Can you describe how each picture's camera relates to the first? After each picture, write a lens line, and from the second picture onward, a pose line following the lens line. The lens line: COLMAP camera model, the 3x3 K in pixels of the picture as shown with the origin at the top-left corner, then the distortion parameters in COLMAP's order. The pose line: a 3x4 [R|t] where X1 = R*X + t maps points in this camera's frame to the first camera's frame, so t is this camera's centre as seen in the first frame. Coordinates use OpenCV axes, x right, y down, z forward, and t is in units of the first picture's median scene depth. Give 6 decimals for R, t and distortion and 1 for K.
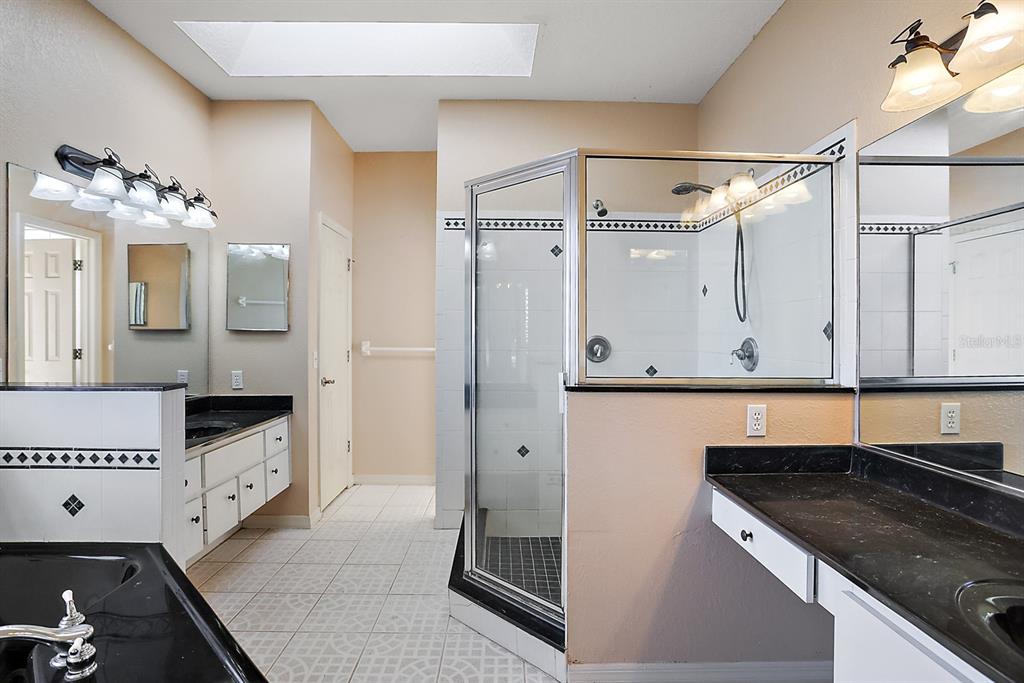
lens RADIAL K [[513.8, 0, 512.0], [0, 513.8, 341.5], [0, 0, 1]] dist [-0.079080, 0.035349]
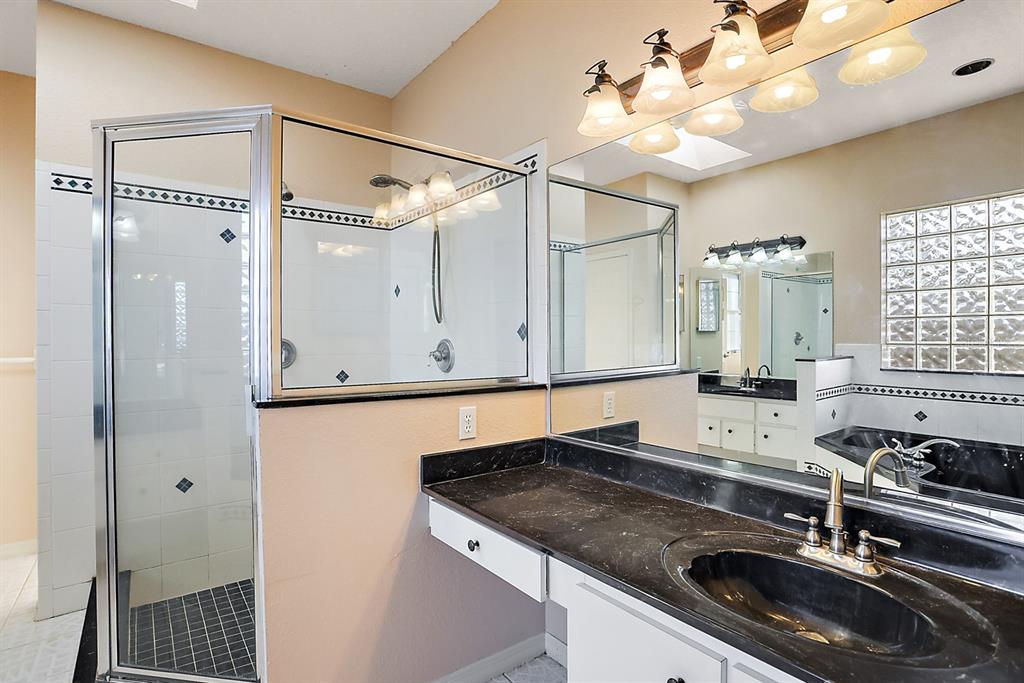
lens RADIAL K [[513.8, 0, 512.0], [0, 513.8, 341.5], [0, 0, 1]] dist [-0.079080, 0.035349]
pose [[0.809483, -0.010829, 0.587043, -0.028693], [0.014144, 0.999899, -0.001059, 0.000371], [-0.586973, 0.009160, 0.809555, 0.130945]]
